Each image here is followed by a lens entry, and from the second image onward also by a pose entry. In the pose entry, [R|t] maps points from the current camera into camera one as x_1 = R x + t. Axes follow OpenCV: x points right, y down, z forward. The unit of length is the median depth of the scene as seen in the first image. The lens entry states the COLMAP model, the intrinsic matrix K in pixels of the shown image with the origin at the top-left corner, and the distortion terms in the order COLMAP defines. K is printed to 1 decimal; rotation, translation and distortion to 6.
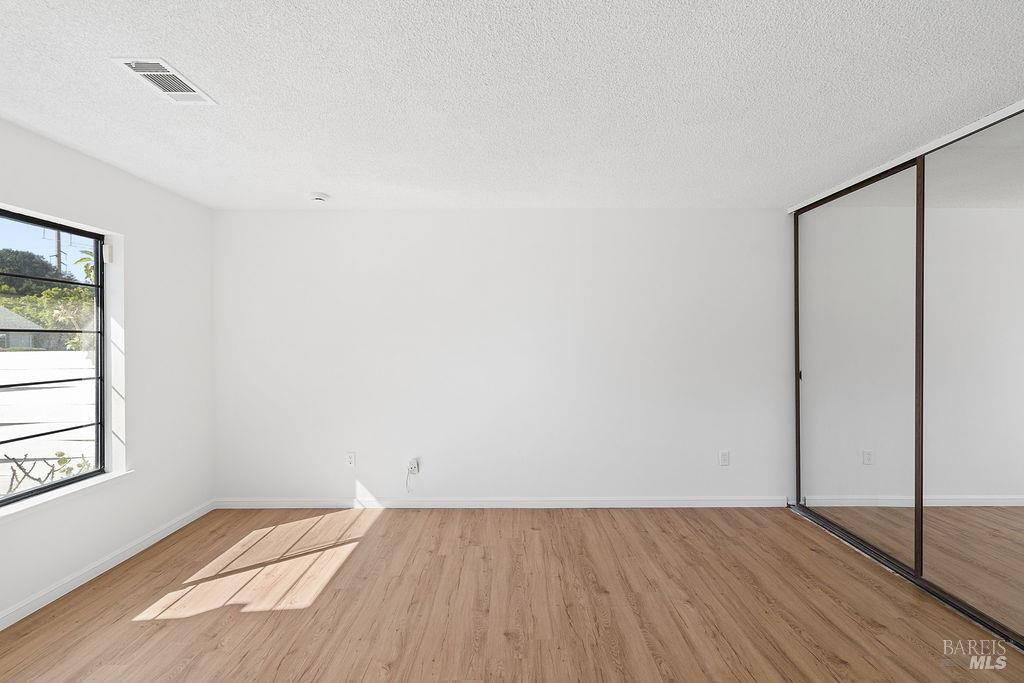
lens RADIAL K [[469.0, 0, 511.9], [0, 469.0, 343.2], [0, 0, 1]] dist [-0.003960, 0.002060]
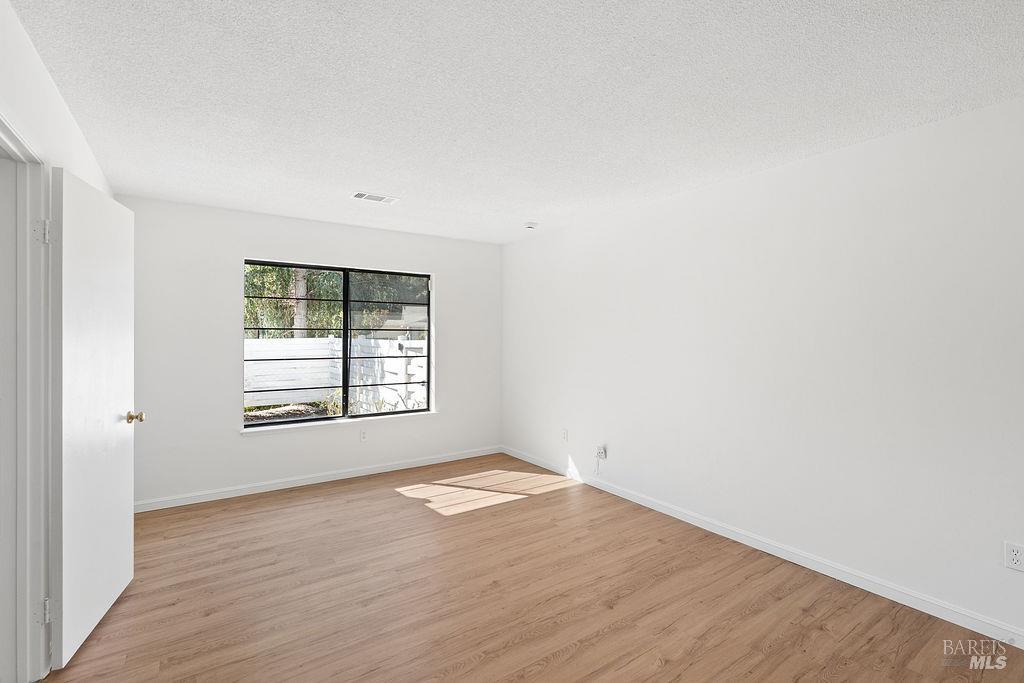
lens RADIAL K [[469.0, 0, 509.3], [0, 469.0, 331.9], [0, 0, 1]] dist [-0.003960, 0.002060]
pose [[0.567224, 0.000388, -0.823563, 0.734393], [-0.013338, 0.999873, -0.008716, -0.006167], [0.823455, 0.015928, 0.567158, 0.253329]]
